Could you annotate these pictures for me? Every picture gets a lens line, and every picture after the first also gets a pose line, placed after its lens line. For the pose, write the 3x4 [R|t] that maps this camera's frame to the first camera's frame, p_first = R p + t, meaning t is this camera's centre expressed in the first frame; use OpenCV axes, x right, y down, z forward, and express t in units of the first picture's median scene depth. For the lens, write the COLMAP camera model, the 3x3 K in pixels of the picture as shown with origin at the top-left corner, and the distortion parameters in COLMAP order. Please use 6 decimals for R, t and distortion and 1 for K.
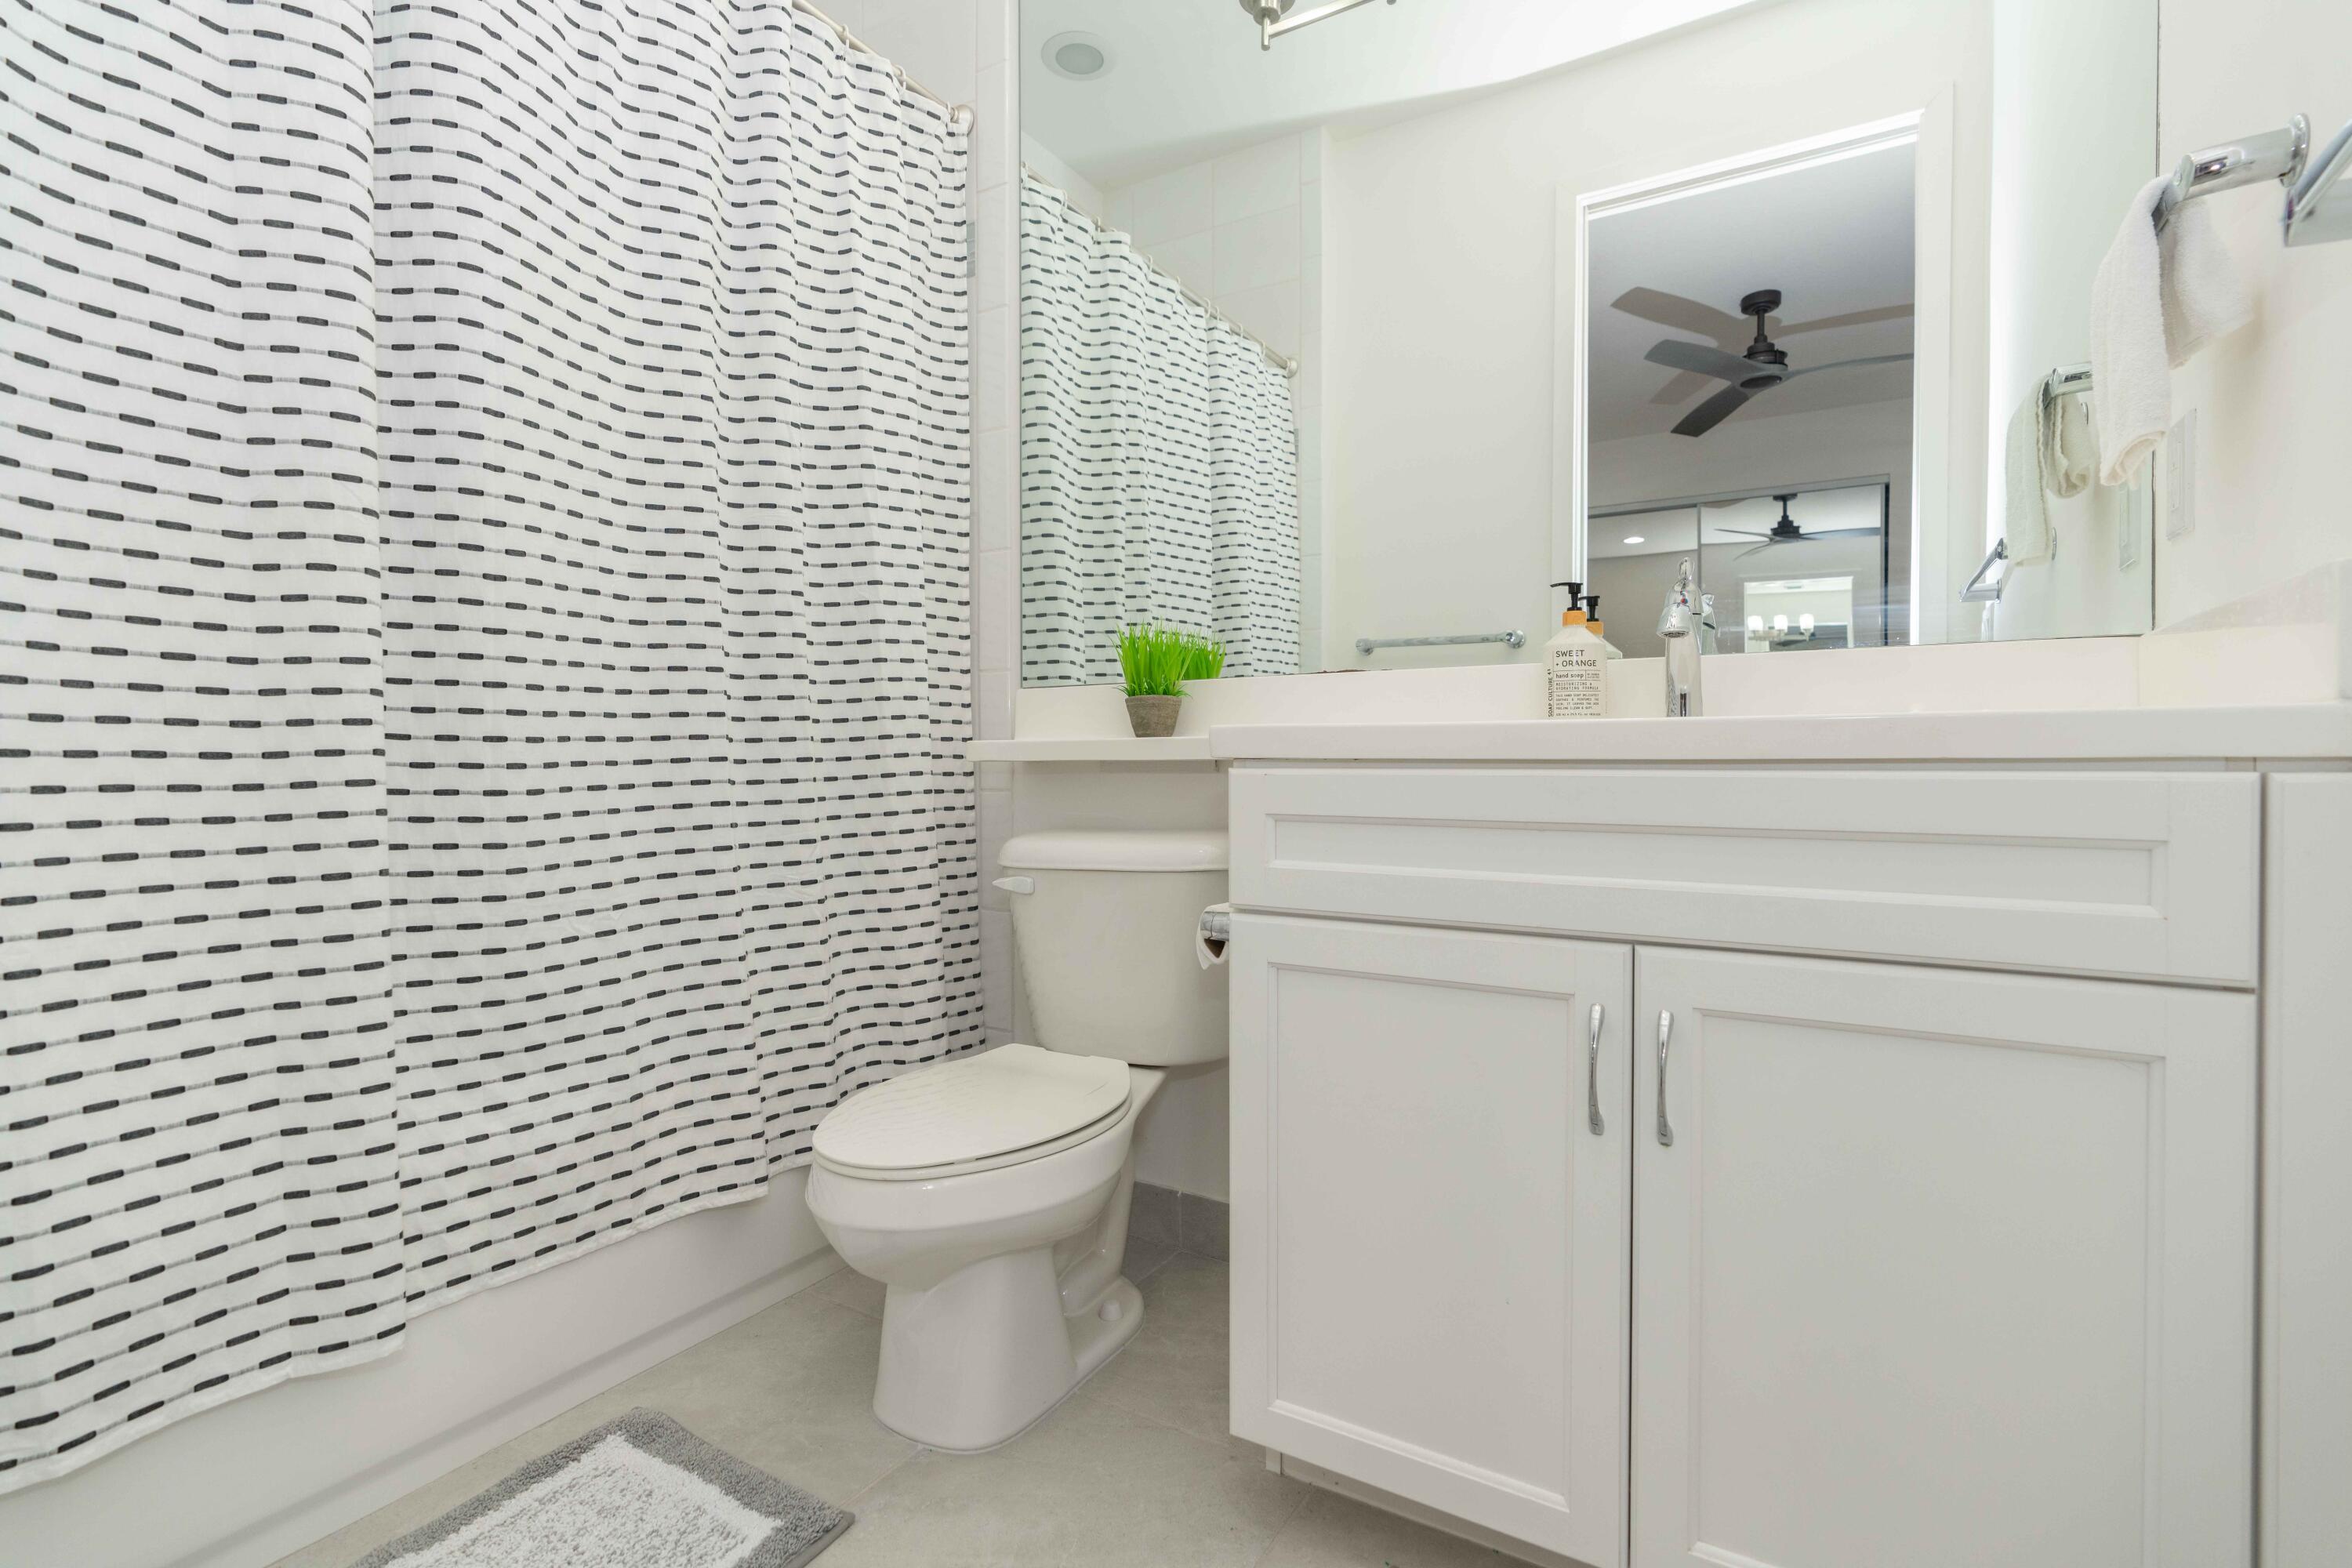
lens RADIAL K [[1078.0, 0, 1176.0], [0, 1078.0, 784.0], [0, 0, 1]] dist [0.001003, 0.000093]
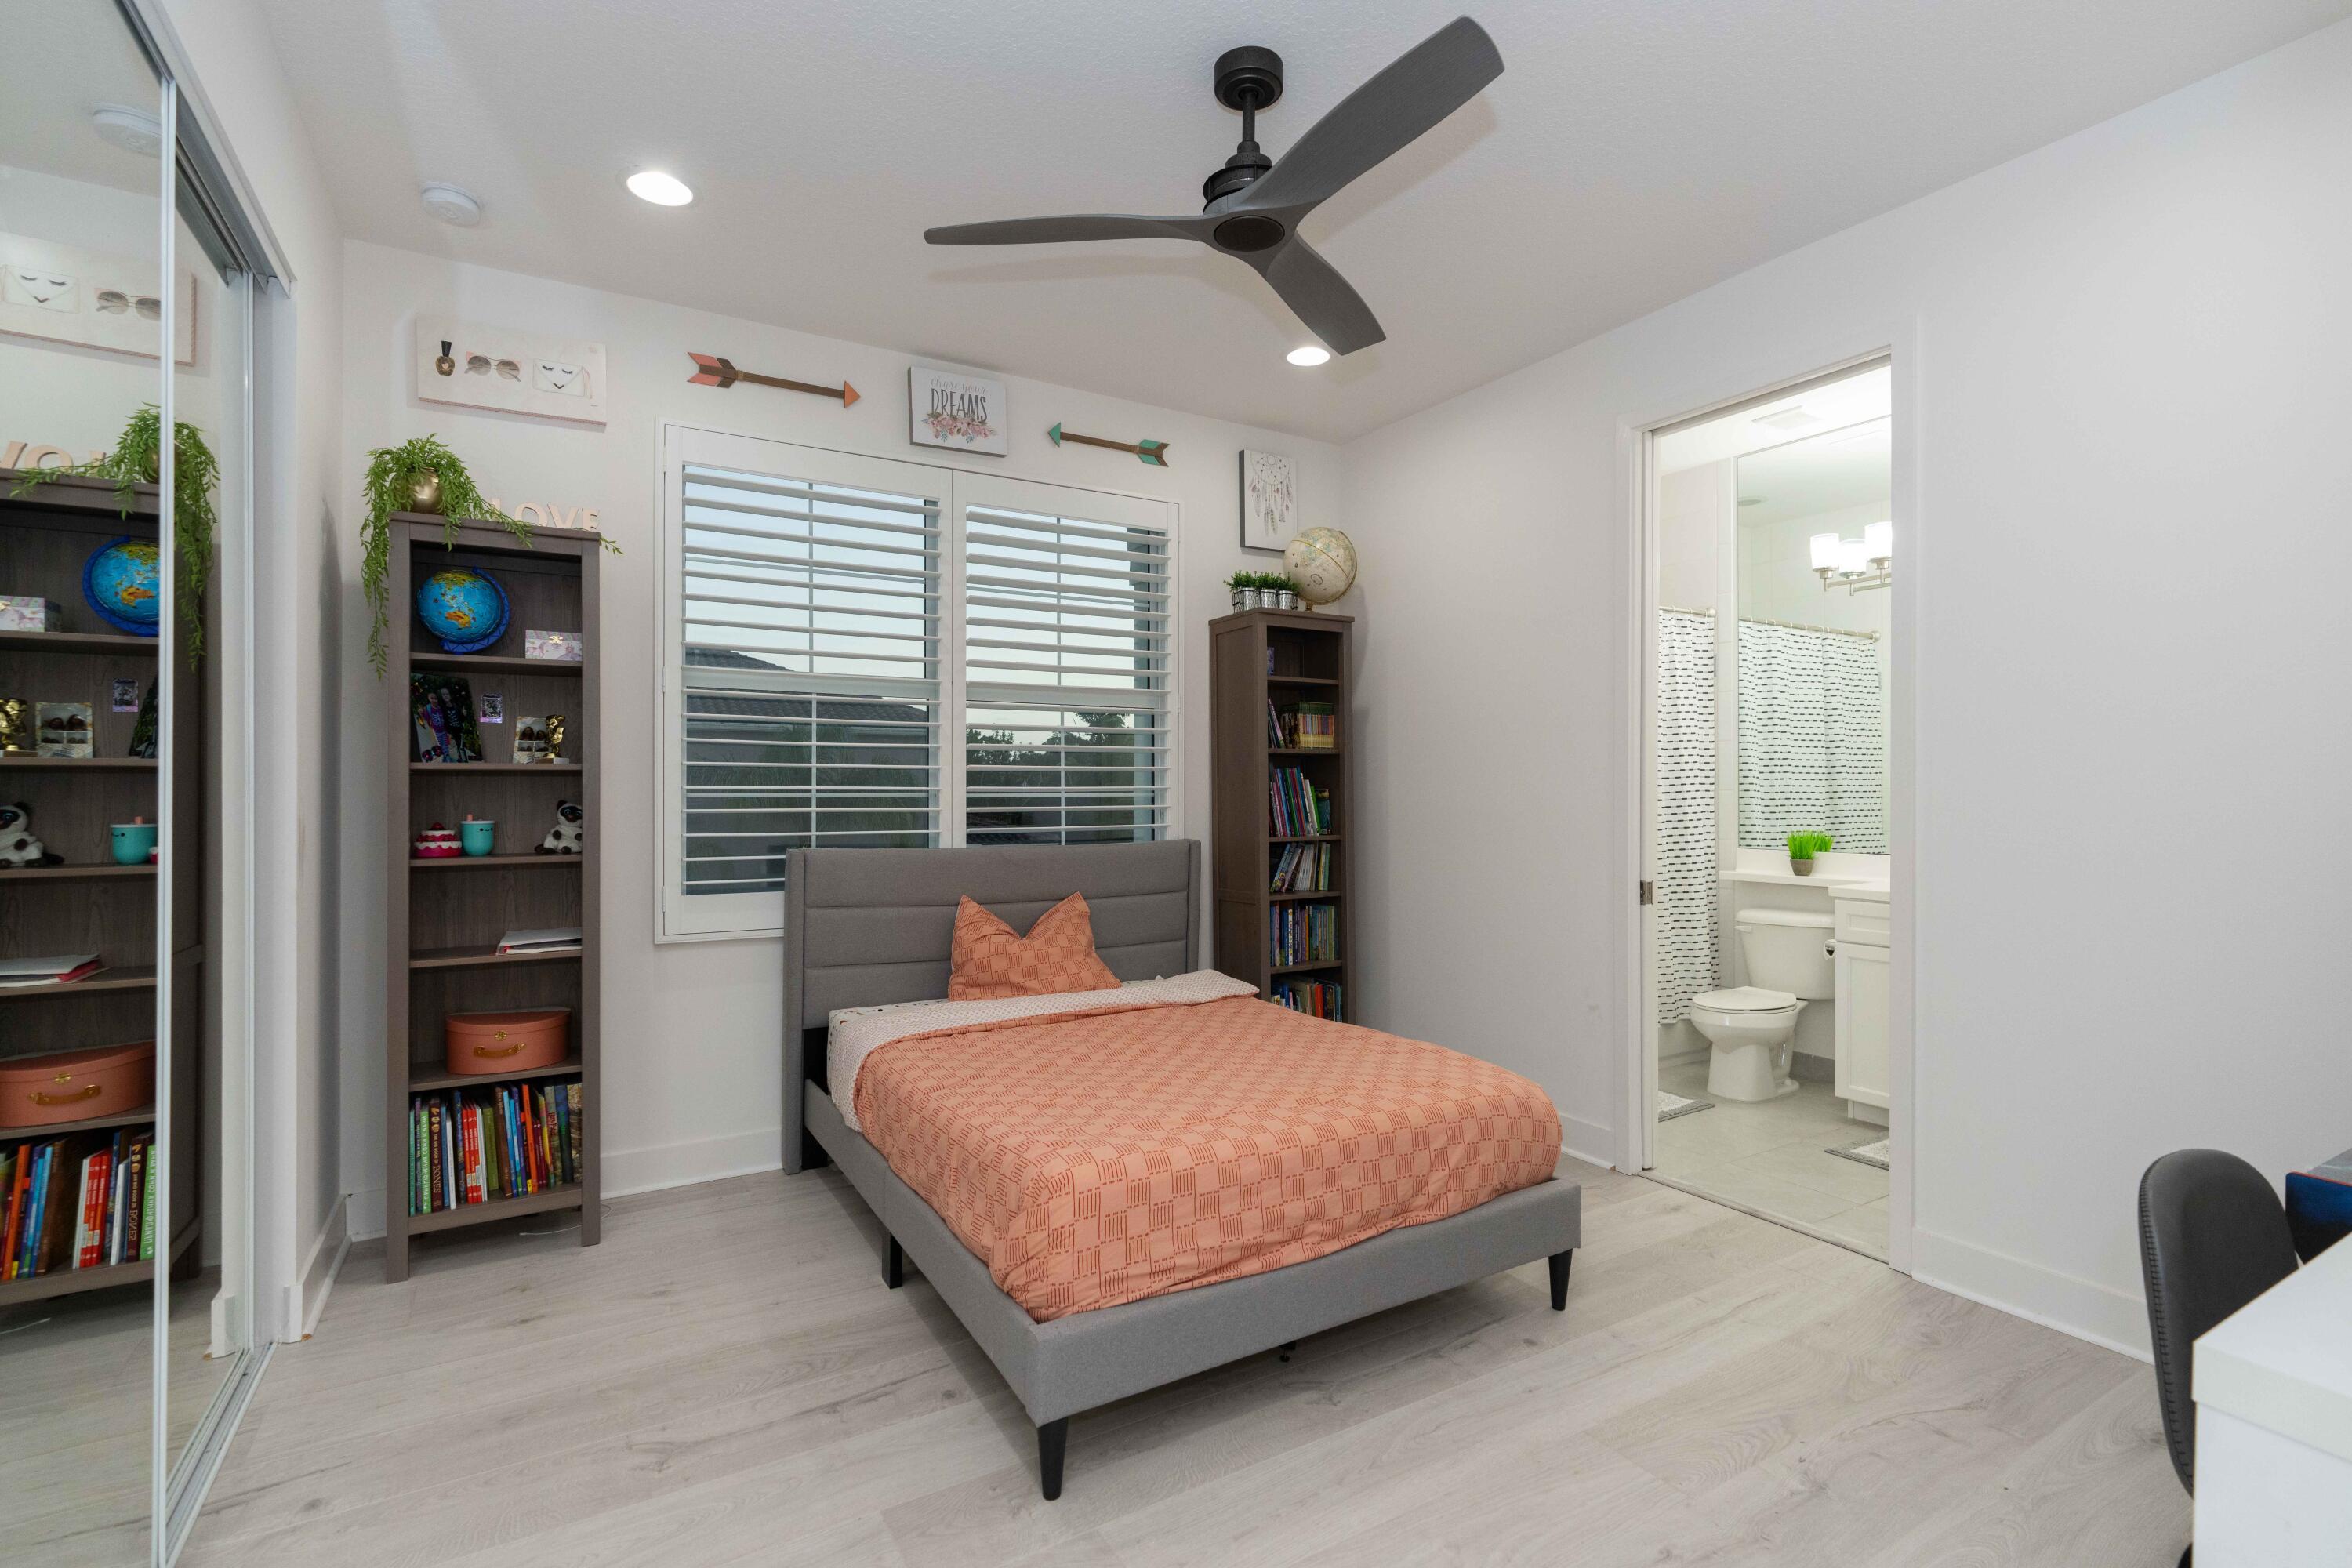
lens RADIAL K [[1078.0, 0, 1176.0], [0, 1078.0, 784.0], [0, 0, 1]] dist [0.001003, 0.000093]
pose [[0.875079, 0.004756, -0.483957, -0.090443], [-0.018012, 0.999579, -0.022747, -0.188605], [0.483645, 0.028622, 0.874796, -2.151220]]
